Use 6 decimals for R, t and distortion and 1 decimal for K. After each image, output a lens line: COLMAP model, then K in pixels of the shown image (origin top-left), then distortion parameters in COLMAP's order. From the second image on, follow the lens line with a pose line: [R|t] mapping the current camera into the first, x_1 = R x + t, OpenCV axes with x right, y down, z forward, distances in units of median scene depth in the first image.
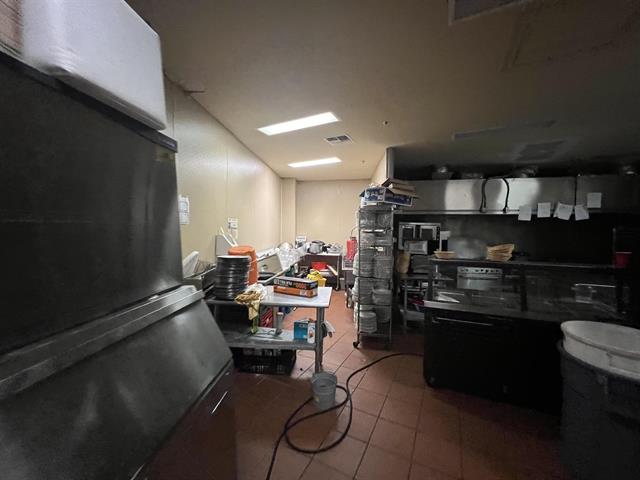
lens RADIAL K [[256.5, 0, 319.1], [0, 256.5, 236.8], [0, 0, 1]] dist [0.001833, 0.000373]
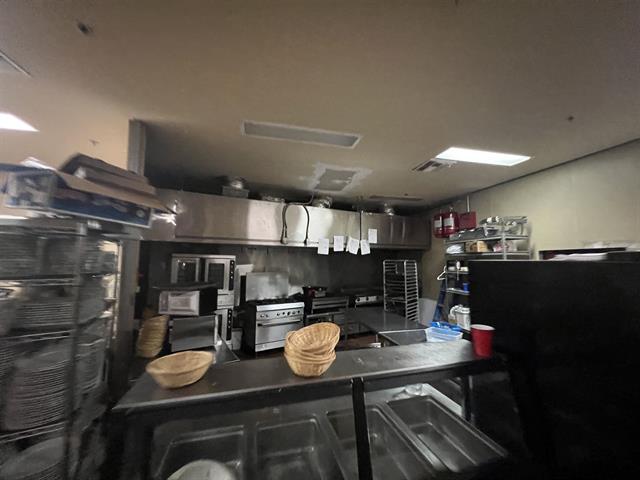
lens RADIAL K [[256.5, 0, 319.9], [0, 256.5, 237.4], [0, 0, 1]] dist [0.001833, 0.000373]
pose [[0.768502, 0.048401, 0.638015, 0.212379], [0.016751, 0.995271, -0.095681, -0.036252], [-0.639628, 0.084218, 0.764057, 0.312632]]
